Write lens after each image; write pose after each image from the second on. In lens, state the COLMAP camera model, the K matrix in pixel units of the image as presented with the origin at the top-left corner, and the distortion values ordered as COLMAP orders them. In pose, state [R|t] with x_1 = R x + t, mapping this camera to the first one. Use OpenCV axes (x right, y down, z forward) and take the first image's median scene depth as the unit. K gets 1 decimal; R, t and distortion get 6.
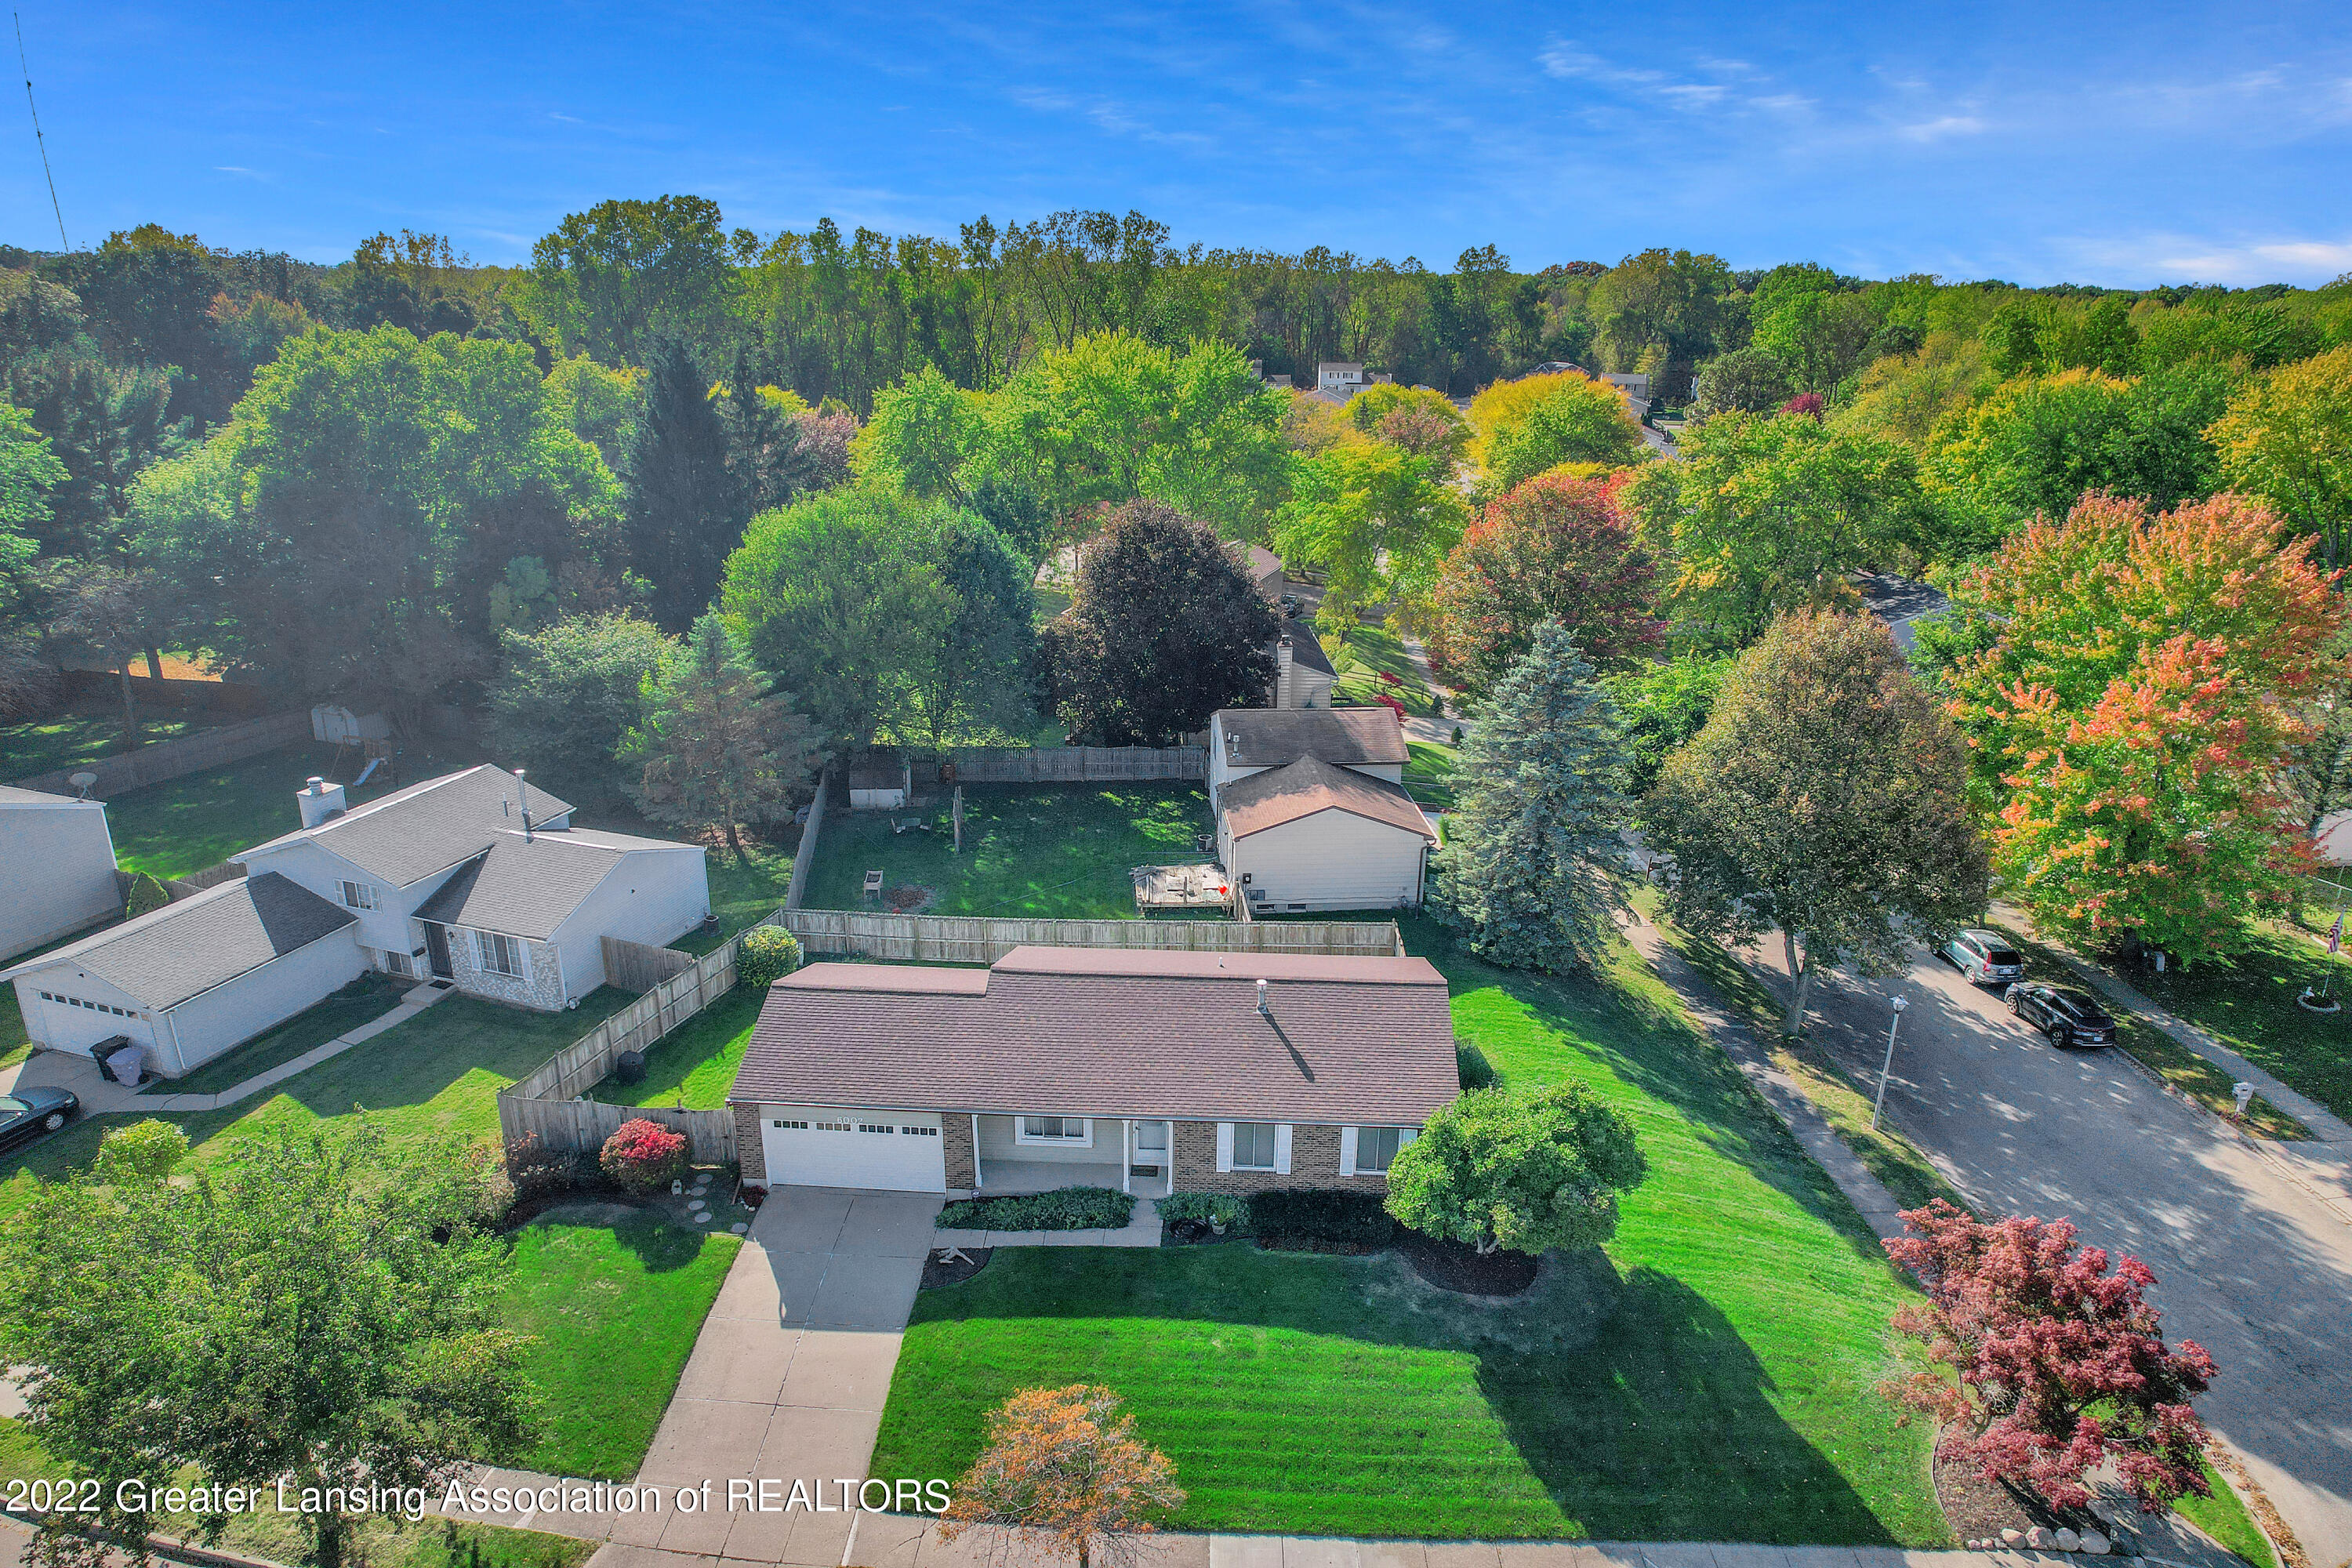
lens RADIAL K [[1535.6, 0, 1193.2], [0, 1535.6, 809.7], [0, 0, 1]] dist [-0.076167, 0.072197]
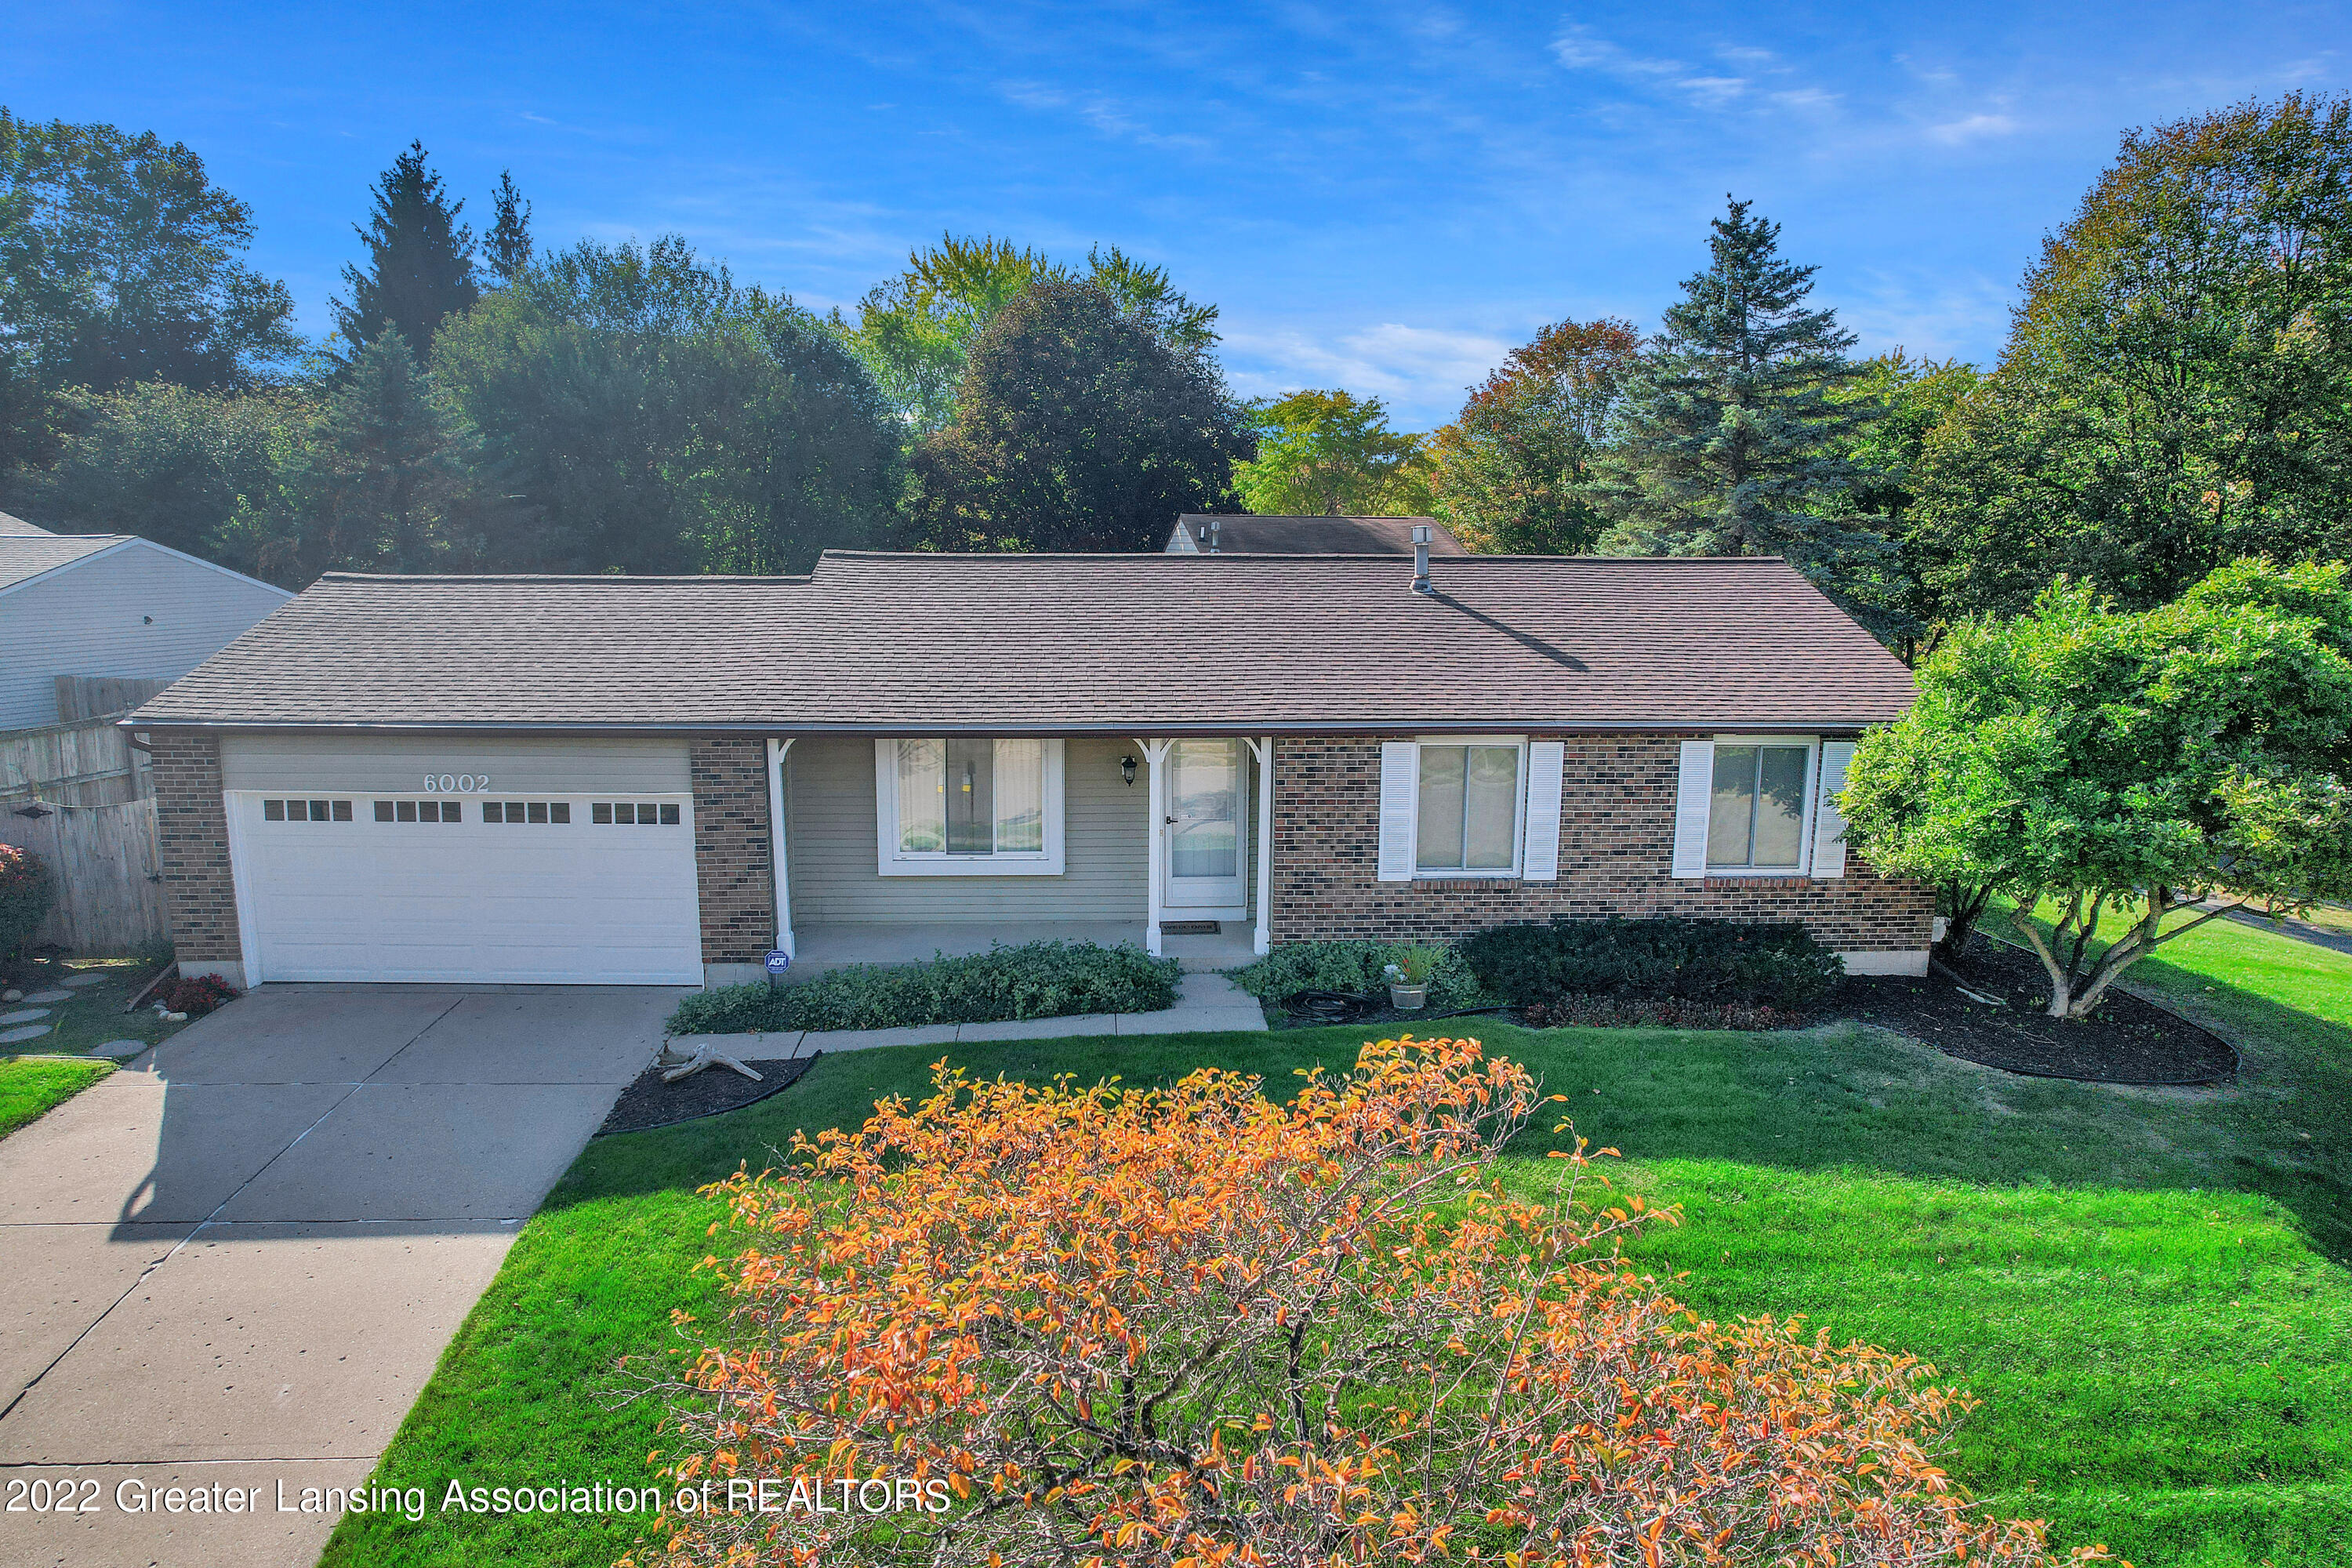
lens RADIAL K [[1535.6, 0, 1193.2], [0, 1535.6, 809.7], [0, 0, 1]] dist [-0.076167, 0.072197]
pose [[0.995400, -0.024167, 0.092707, -0.072757], [0.039189, 0.985711, -0.163822, 0.287792], [-0.087423, 0.166701, 0.982124, 0.610247]]
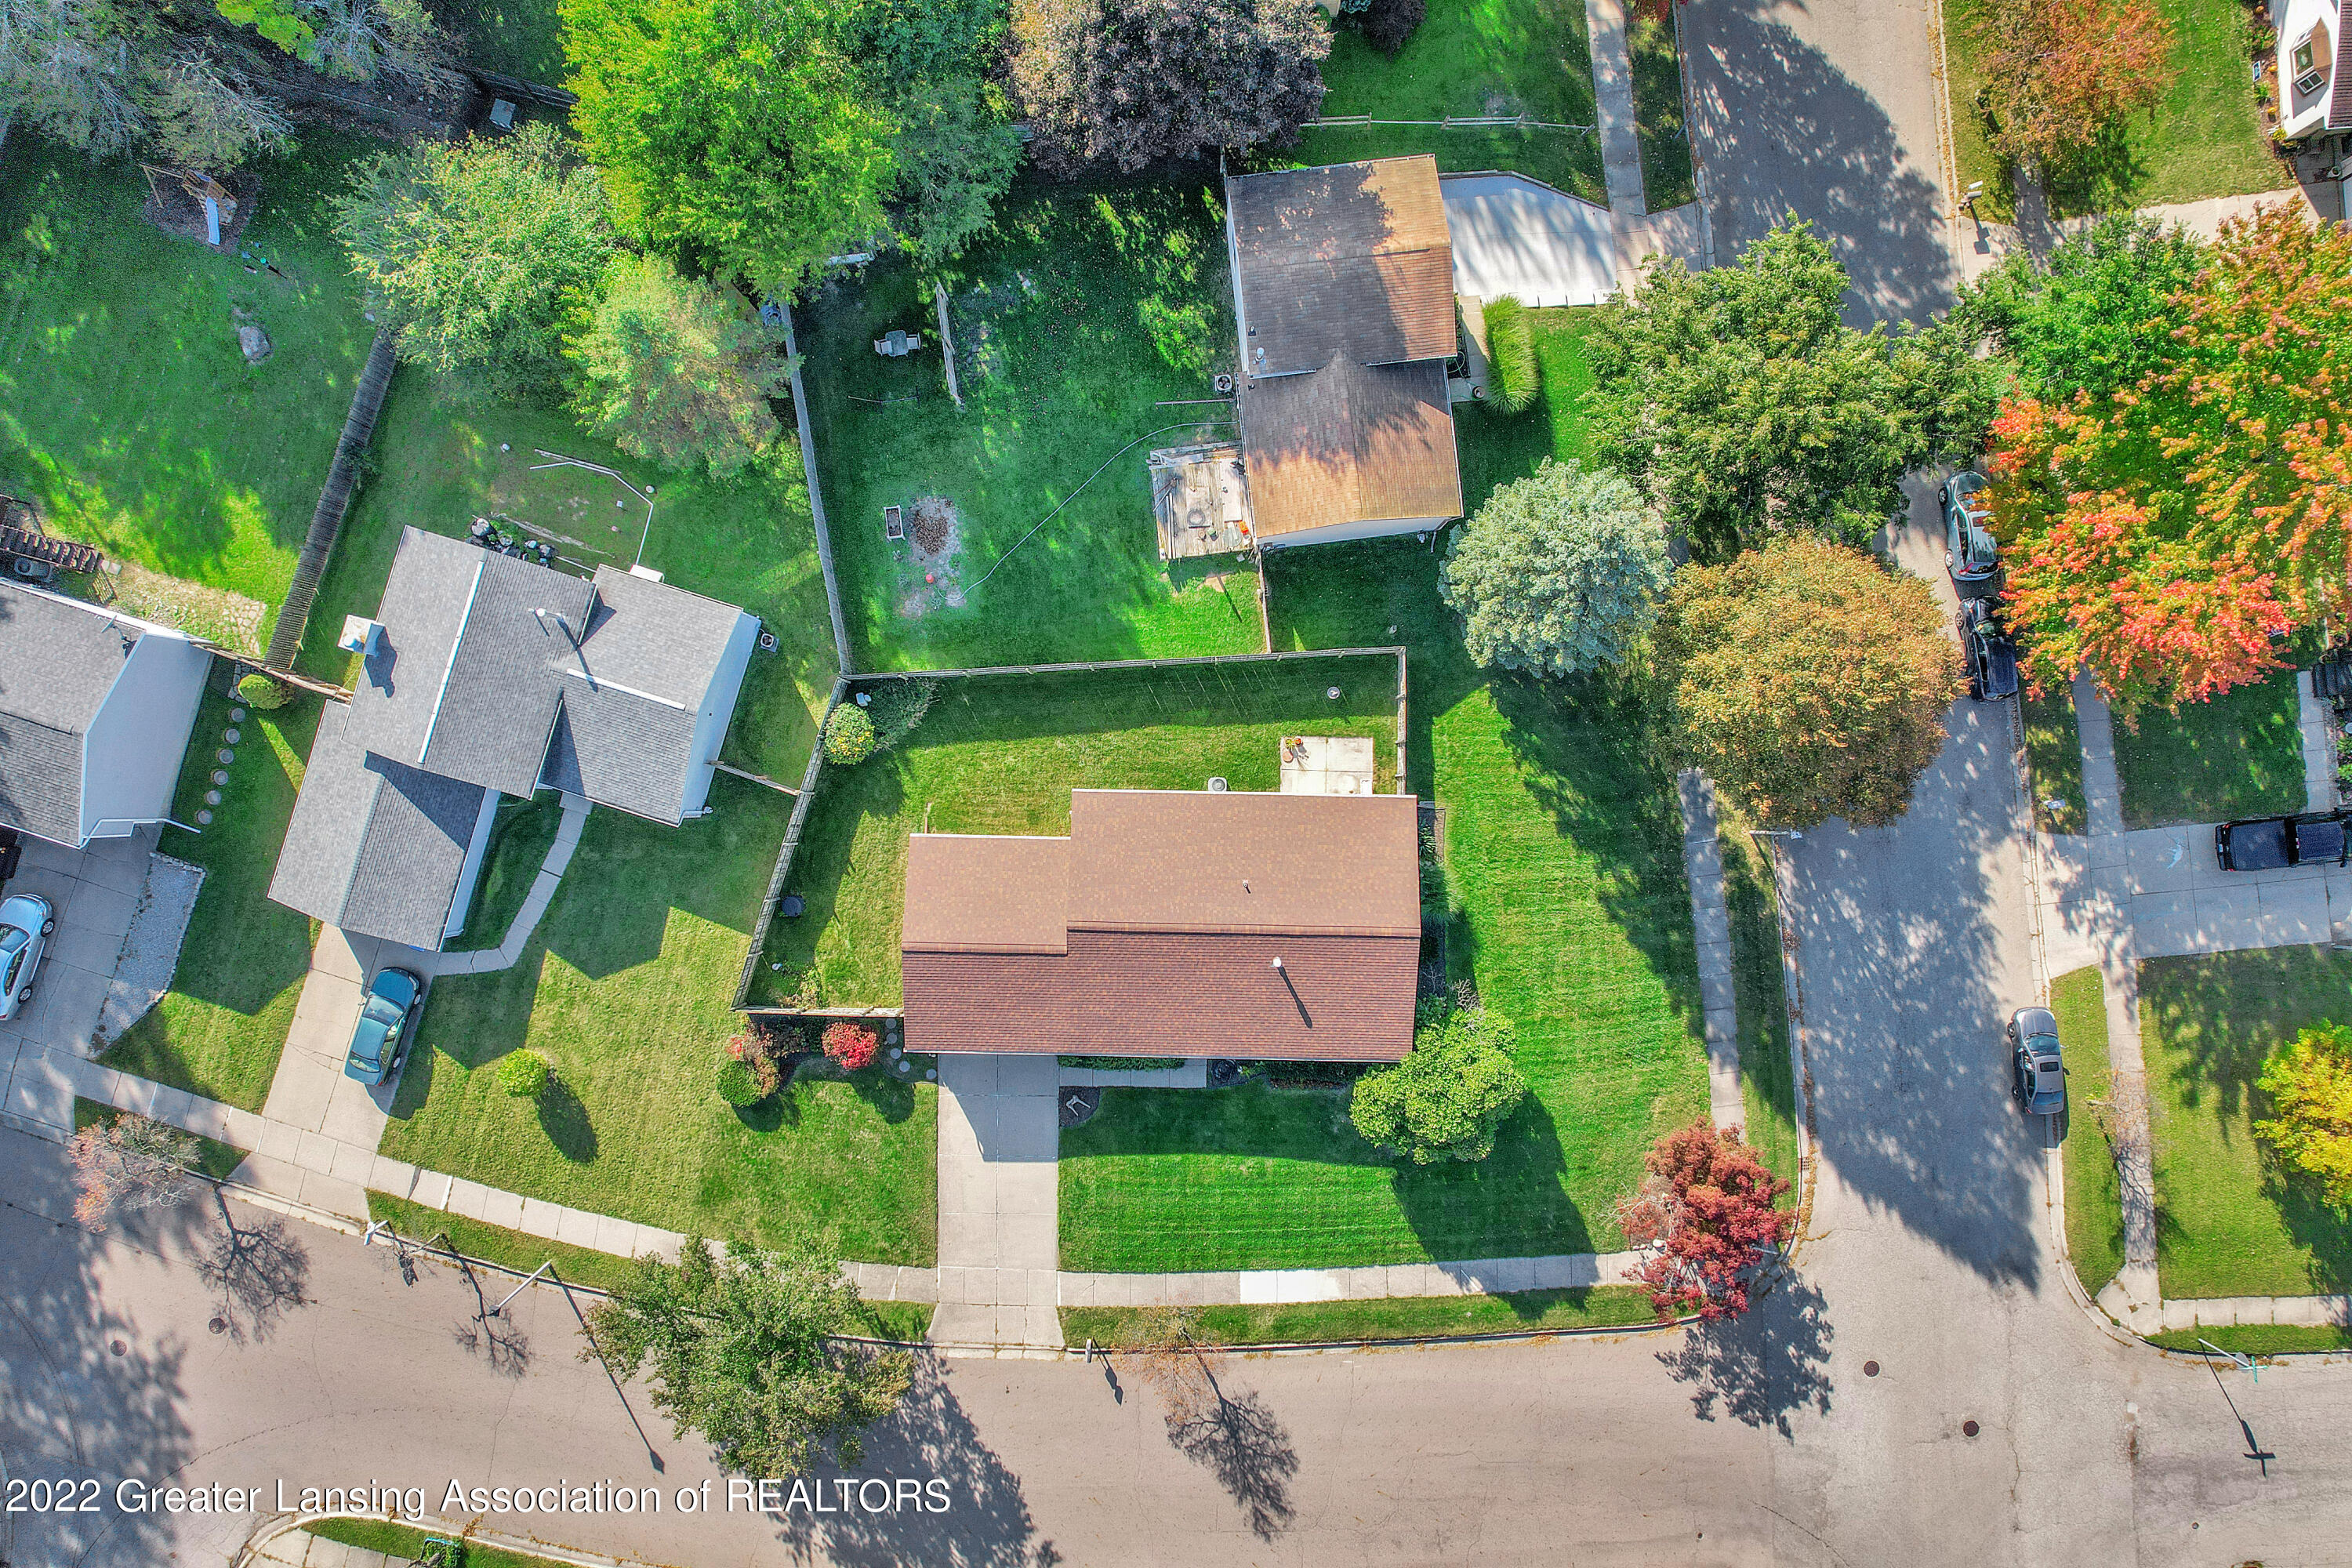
lens RADIAL K [[1562.6, 0, 1220.5], [0, 1562.6, 783.9], [0, 0, 1]] dist [-0.080381, 0.076484]
pose [[0.999741, -0.022623, -0.002371, 0.003317], [0.009476, 0.319424, 0.947564, -1.295005], [-0.020680, -0.947342, 0.319556, 0.769815]]
